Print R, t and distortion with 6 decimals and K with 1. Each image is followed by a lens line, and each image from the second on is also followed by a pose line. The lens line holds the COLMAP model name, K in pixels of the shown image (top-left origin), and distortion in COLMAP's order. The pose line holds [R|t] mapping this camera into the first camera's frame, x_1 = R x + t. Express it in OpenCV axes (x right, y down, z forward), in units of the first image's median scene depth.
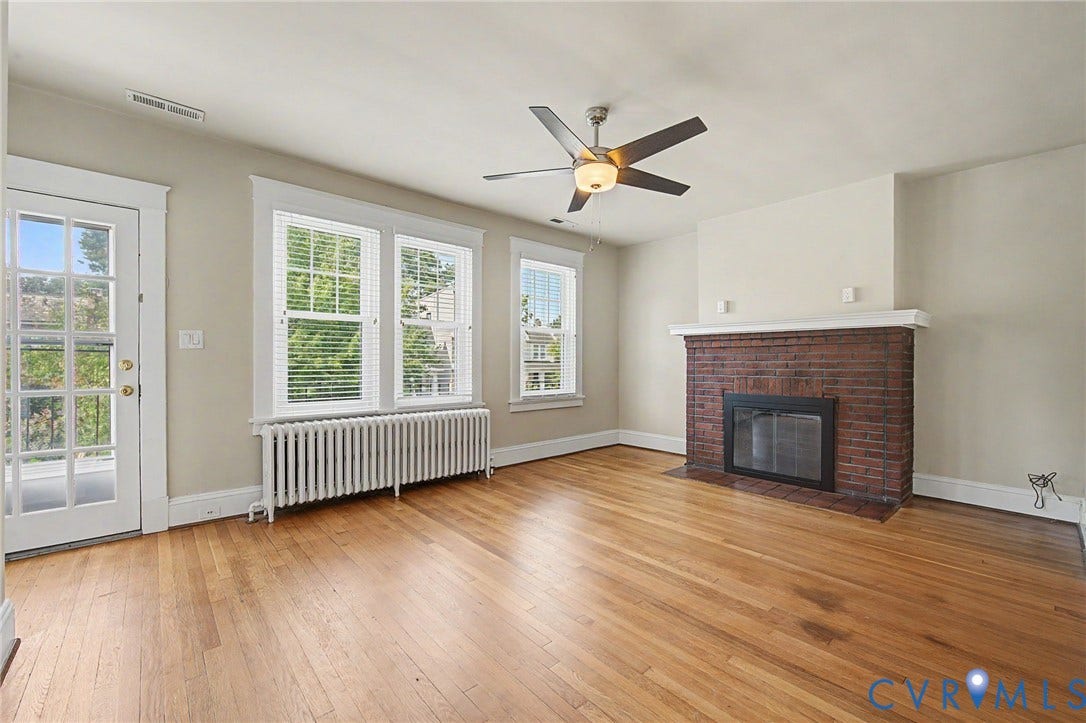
lens RADIAL K [[449.9, 0, 567.5], [0, 449.9, 363.3], [0, 0, 1]] dist [-0.001860, -0.000047]
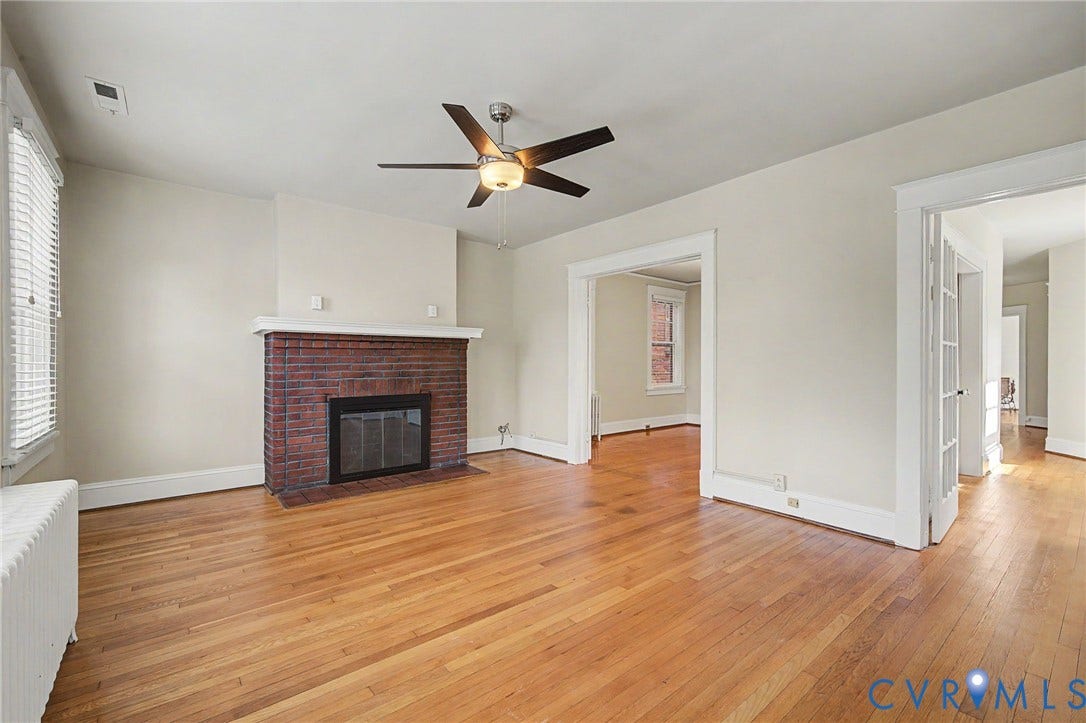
lens RADIAL K [[458.8, 0, 543.0], [0, 458.8, 361.5], [0, 0, 1]] dist [-0.001826, -0.000116]
pose [[0.070445, 0.000517, 0.997516, -0.625212], [0.006743, 0.999977, -0.000994, -0.005478], [-0.997493, 0.006796, 0.070440, 0.571719]]
